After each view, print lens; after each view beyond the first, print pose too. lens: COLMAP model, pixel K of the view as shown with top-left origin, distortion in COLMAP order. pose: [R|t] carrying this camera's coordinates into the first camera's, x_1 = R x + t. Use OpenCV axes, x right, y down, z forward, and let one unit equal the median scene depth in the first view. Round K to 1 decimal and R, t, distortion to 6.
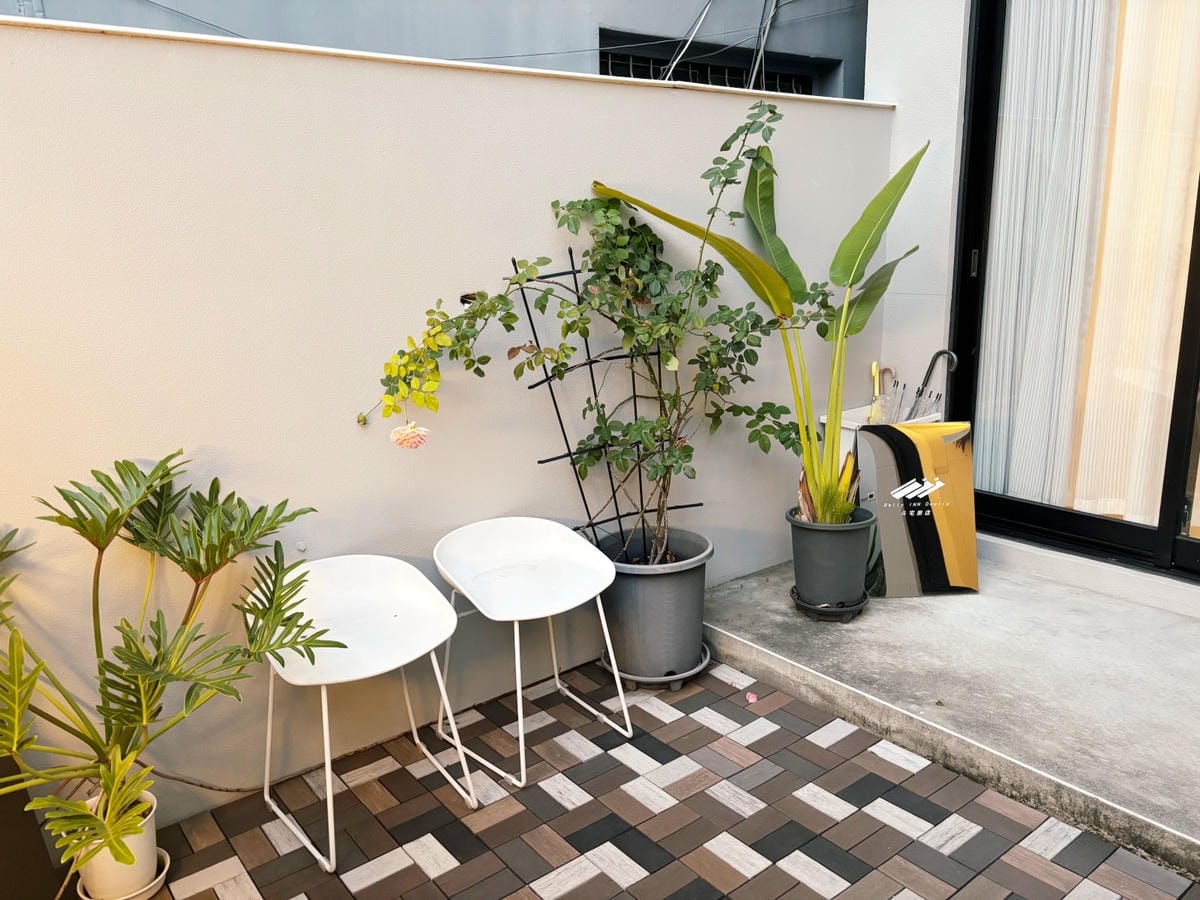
lens RADIAL K [[911.5, 0, 617.5], [0, 911.5, 465.2], [0, 0, 1]] dist [0.083155, -0.132297]
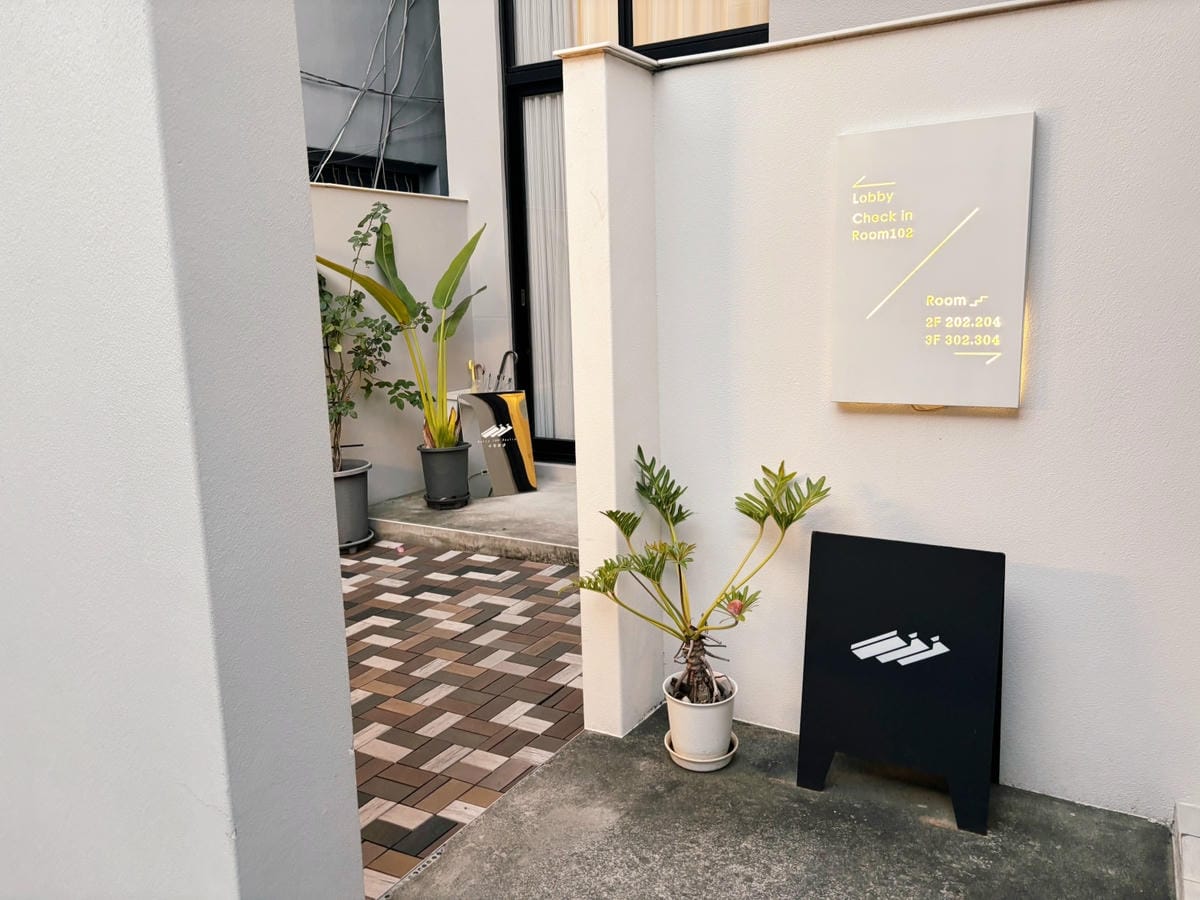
lens RADIAL K [[911.5, 0, 617.5], [0, 911.5, 465.2], [0, 0, 1]] dist [0.083155, -0.132297]
pose [[0.931816, -0.059707, 0.357986, -0.071693], [0.081978, 0.995509, -0.047346, 0.206131], [-0.353552, 0.073465, 0.932526, -0.683326]]
